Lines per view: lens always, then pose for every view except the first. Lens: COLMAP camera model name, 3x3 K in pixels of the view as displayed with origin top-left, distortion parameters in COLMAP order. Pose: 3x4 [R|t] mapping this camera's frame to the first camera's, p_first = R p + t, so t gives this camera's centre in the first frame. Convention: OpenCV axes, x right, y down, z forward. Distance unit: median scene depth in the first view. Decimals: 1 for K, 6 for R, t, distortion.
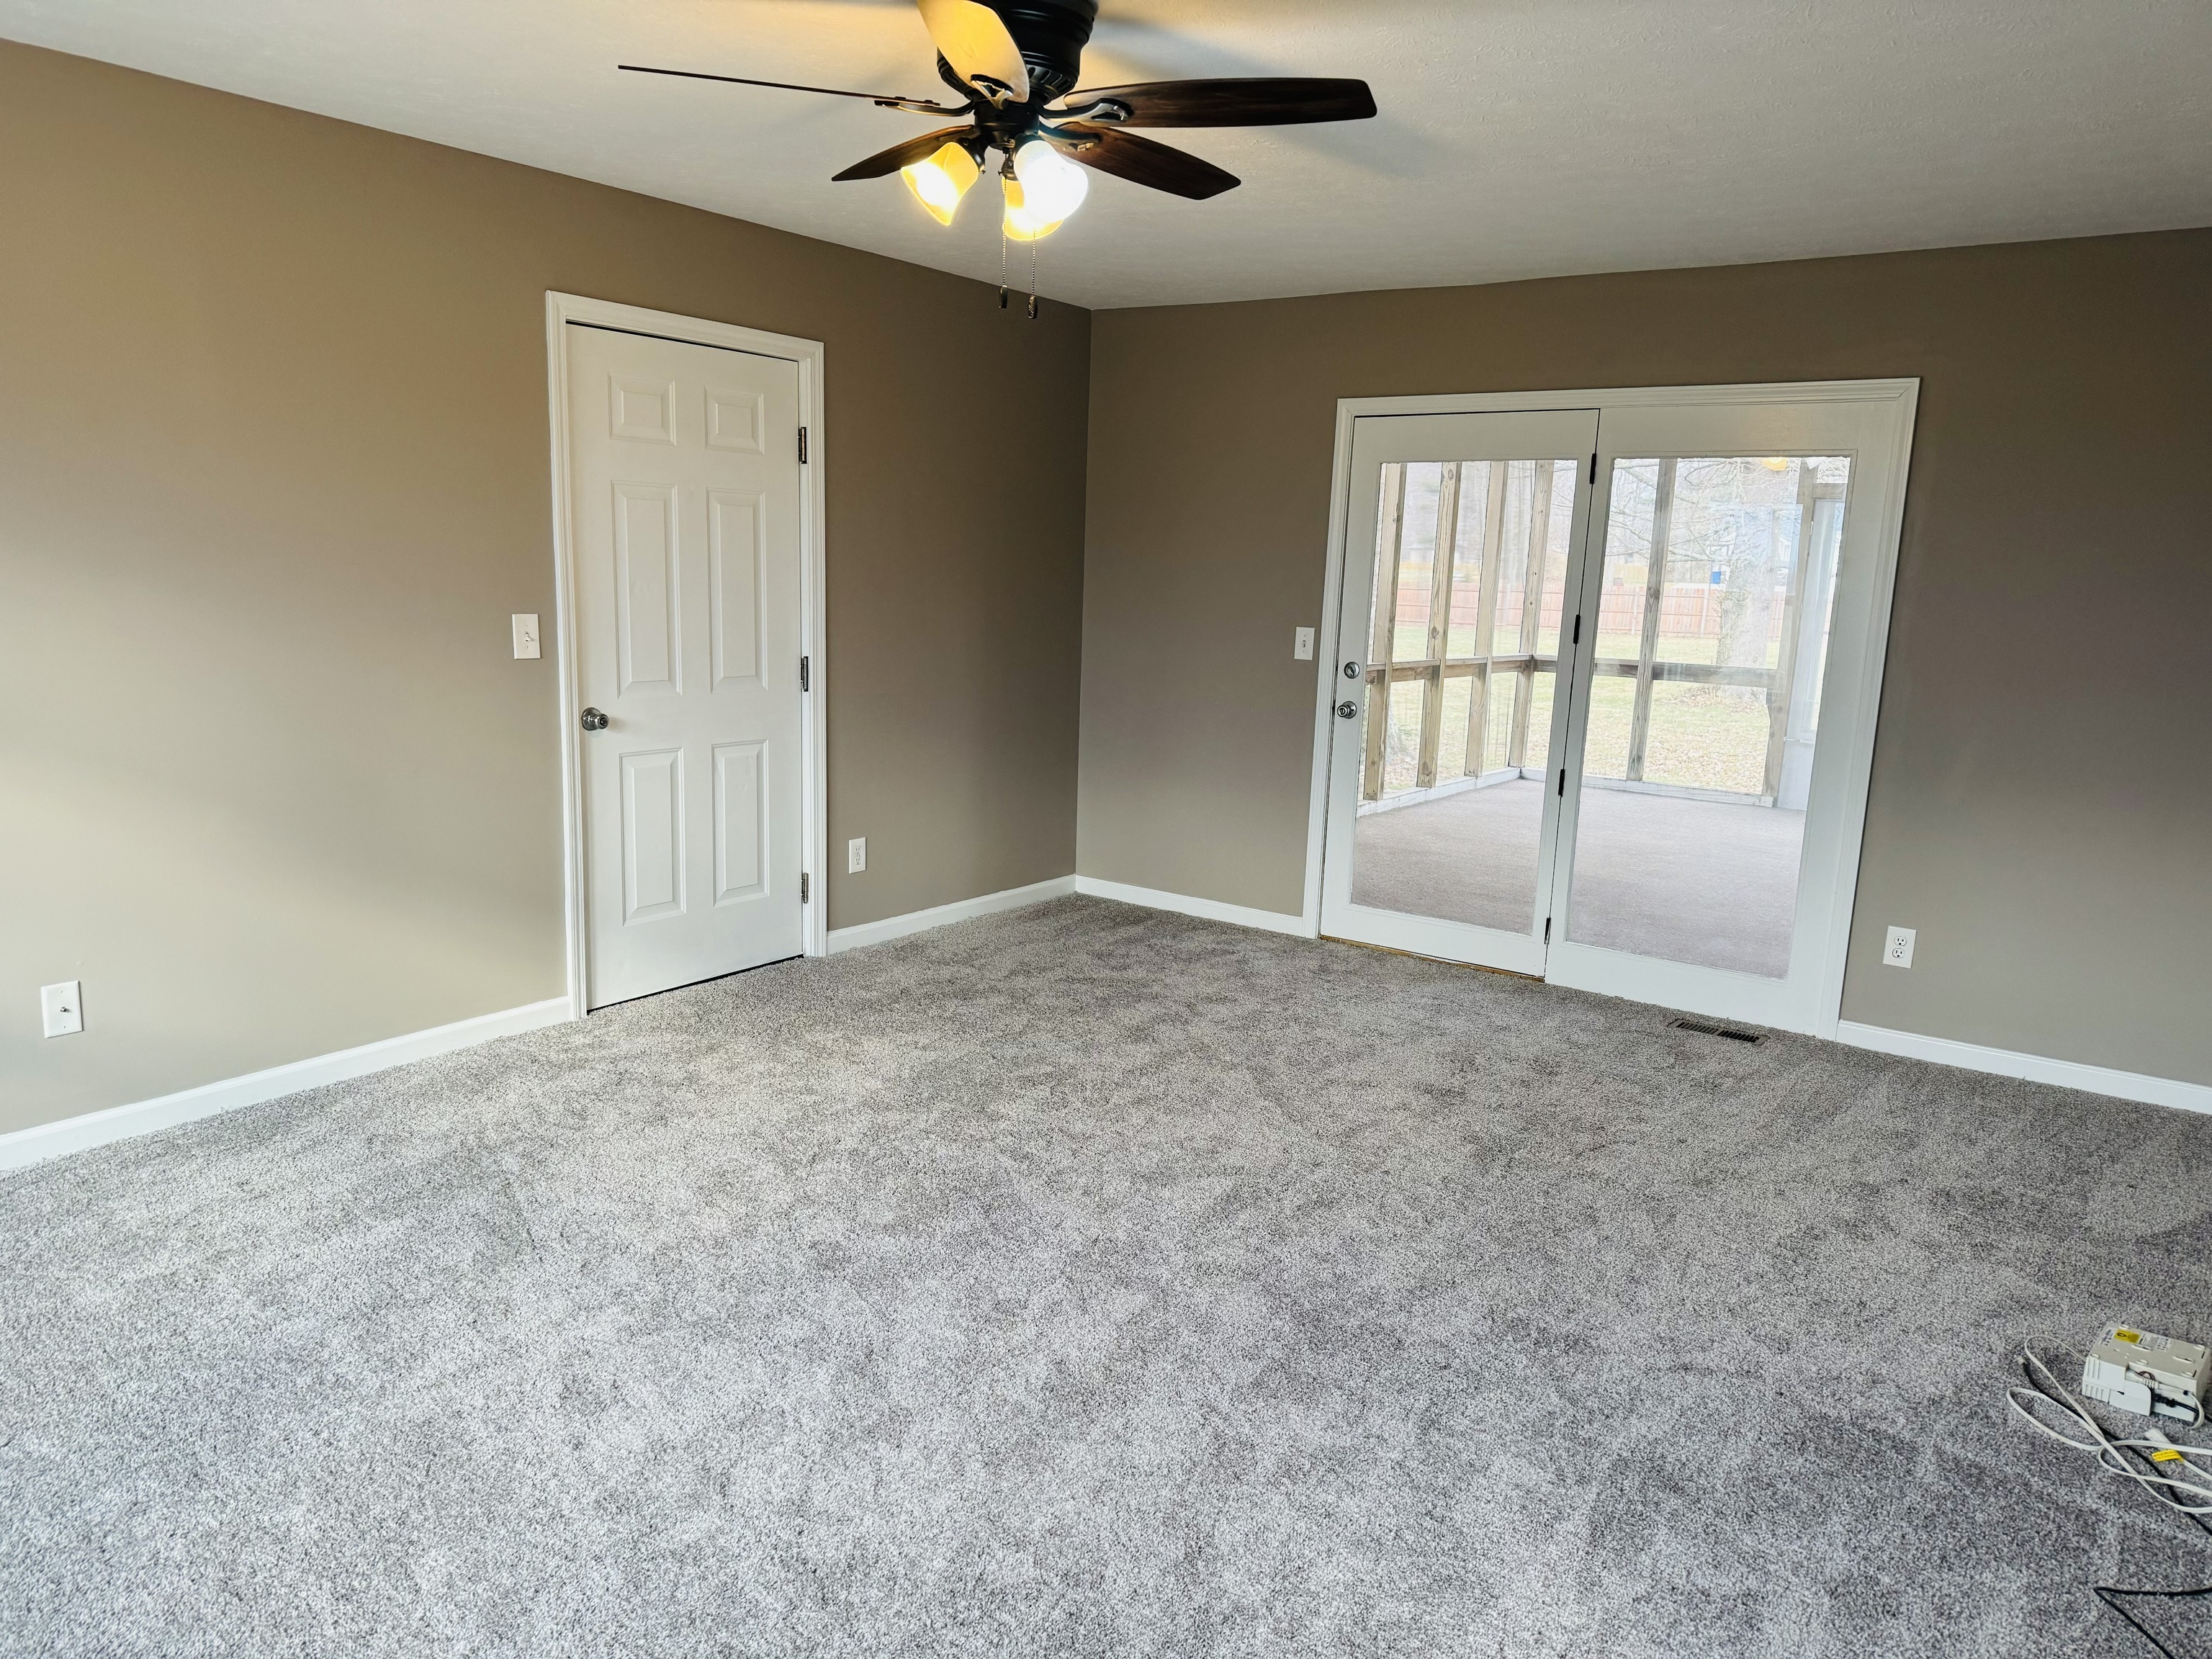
lens RADIAL K [[1552.6, 0, 1109.2], [0, 1552.6, 831.7], [0, 0, 1]] dist [0.043301, -0.002084]
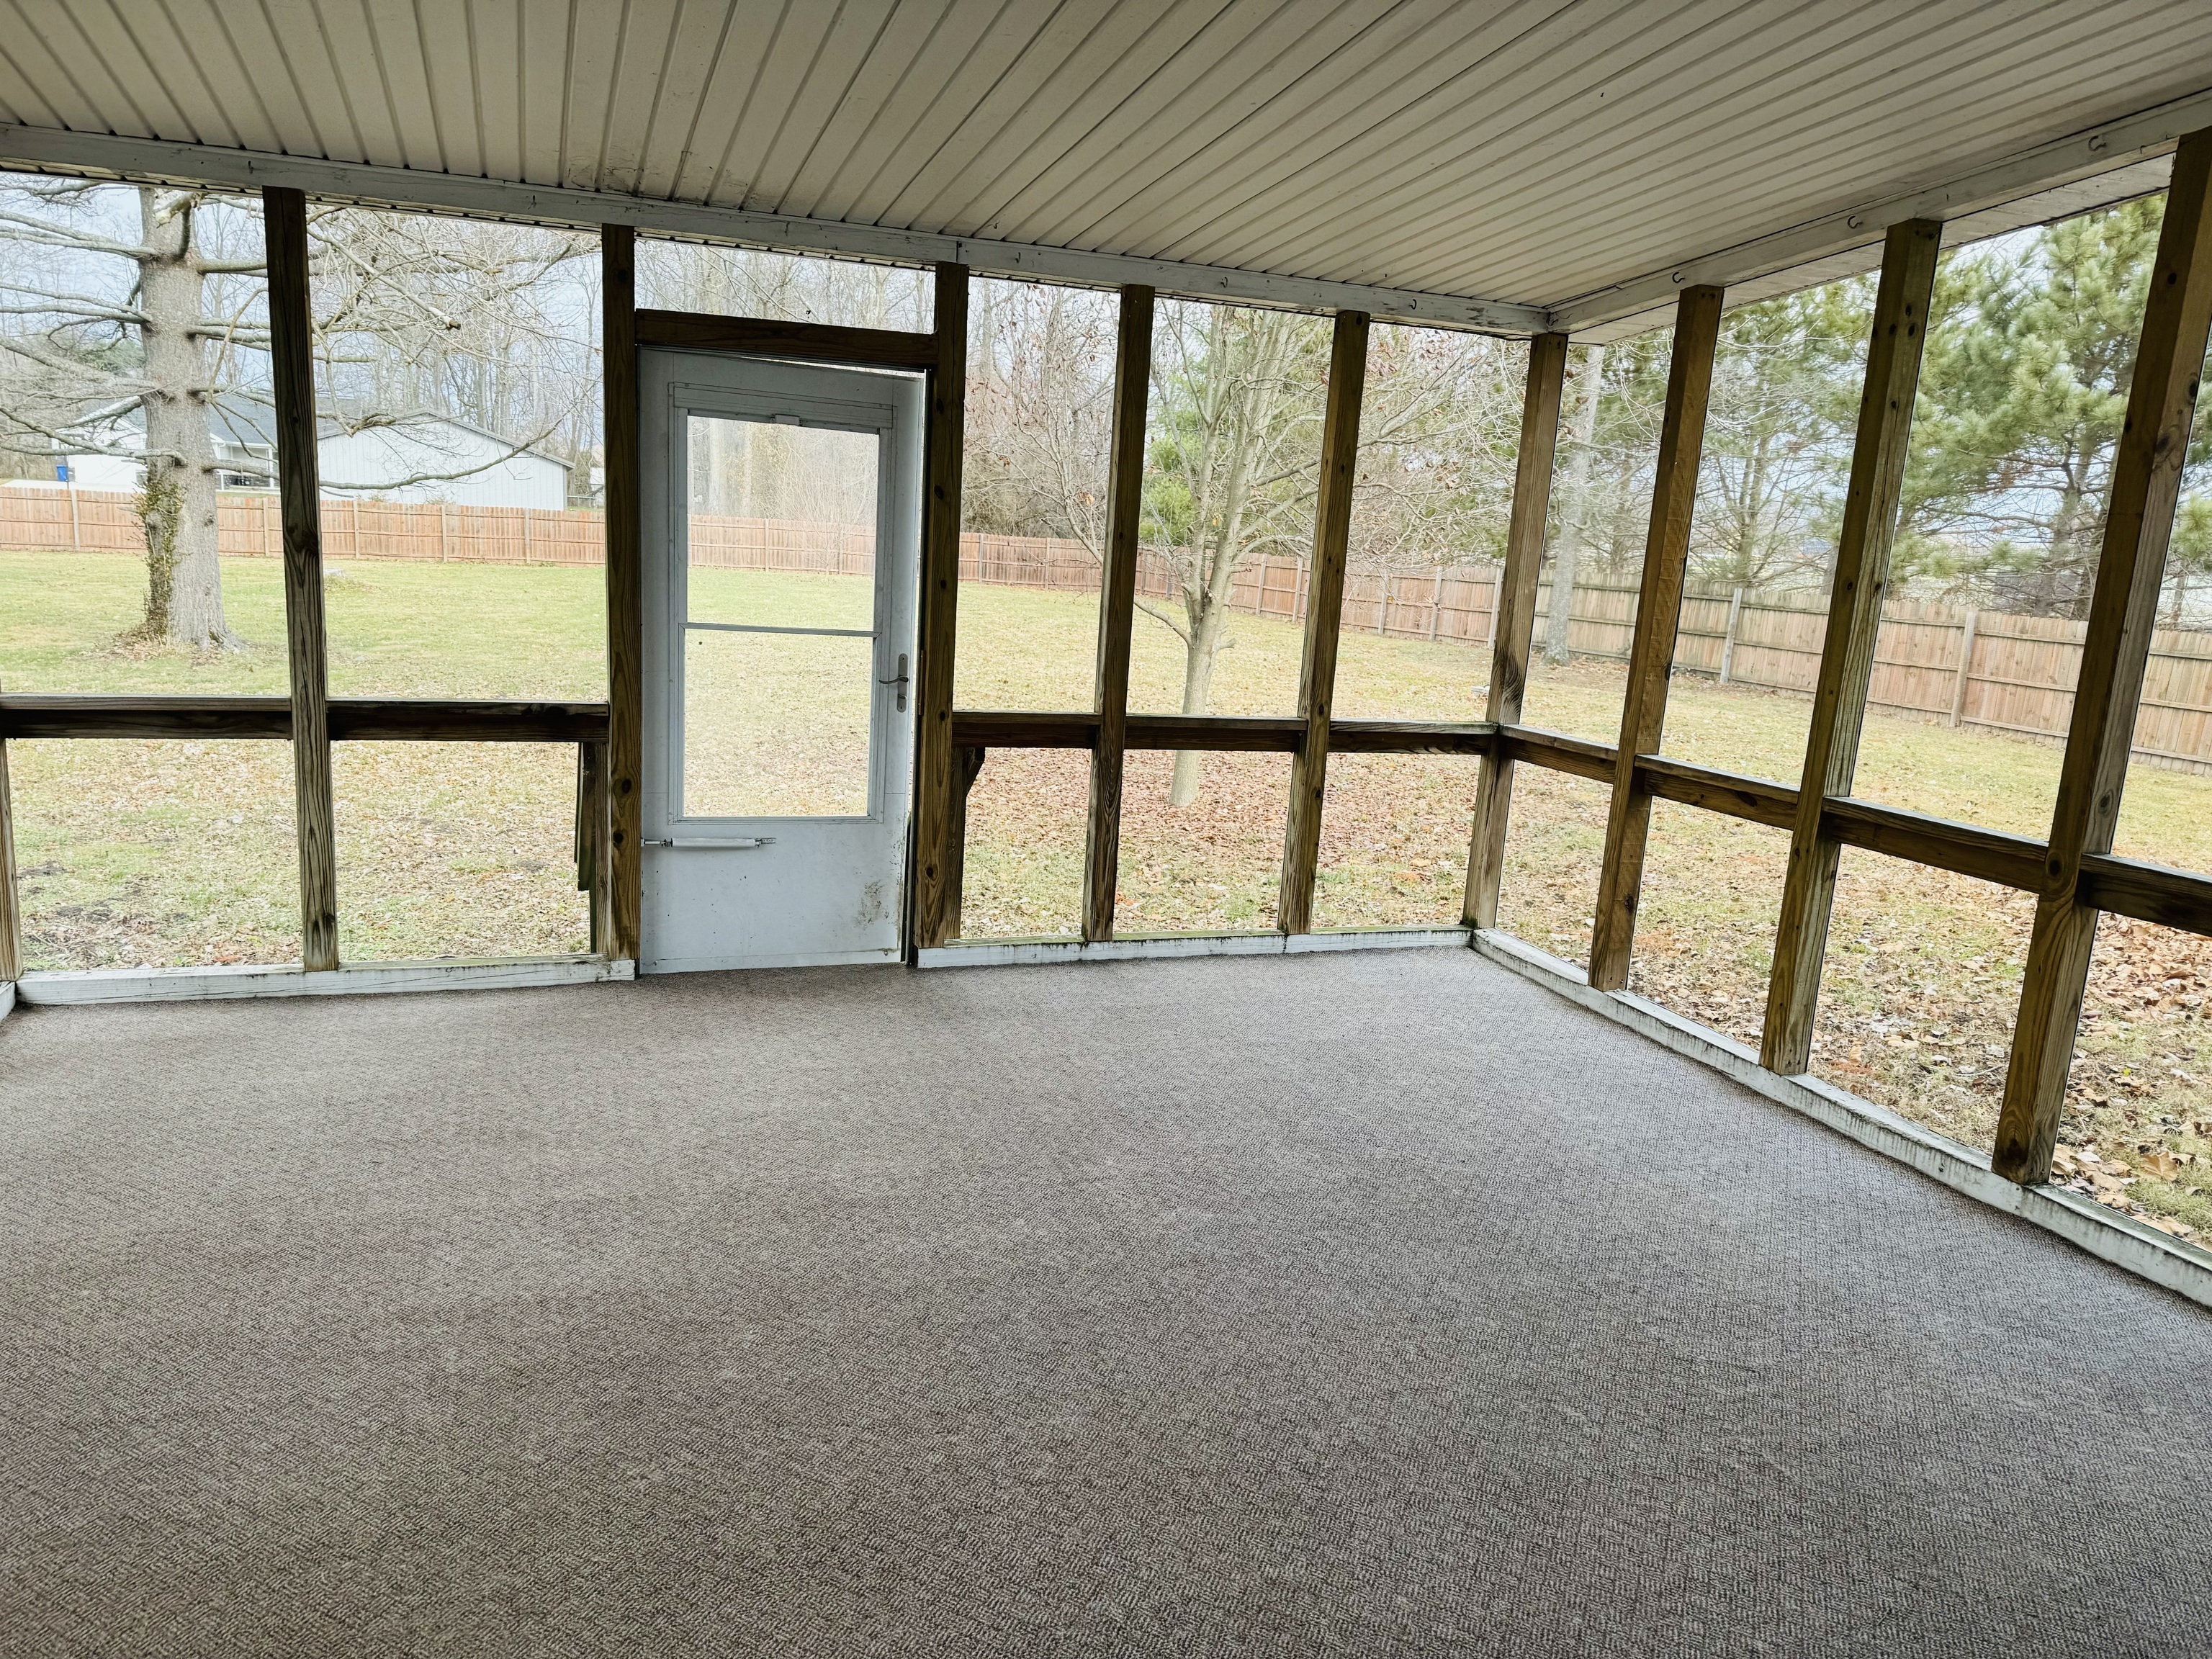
lens RADIAL K [[1552.6, 0, 1109.2], [0, 1552.6, 831.7], [0, 0, 1]] dist [0.043301, -0.002084]
pose [[0.578992, -0.153139, 0.800822, 0.107997], [0.104539, 0.988039, 0.113359, -0.095698], [-0.808603, 0.018083, 0.588076, 0.537777]]
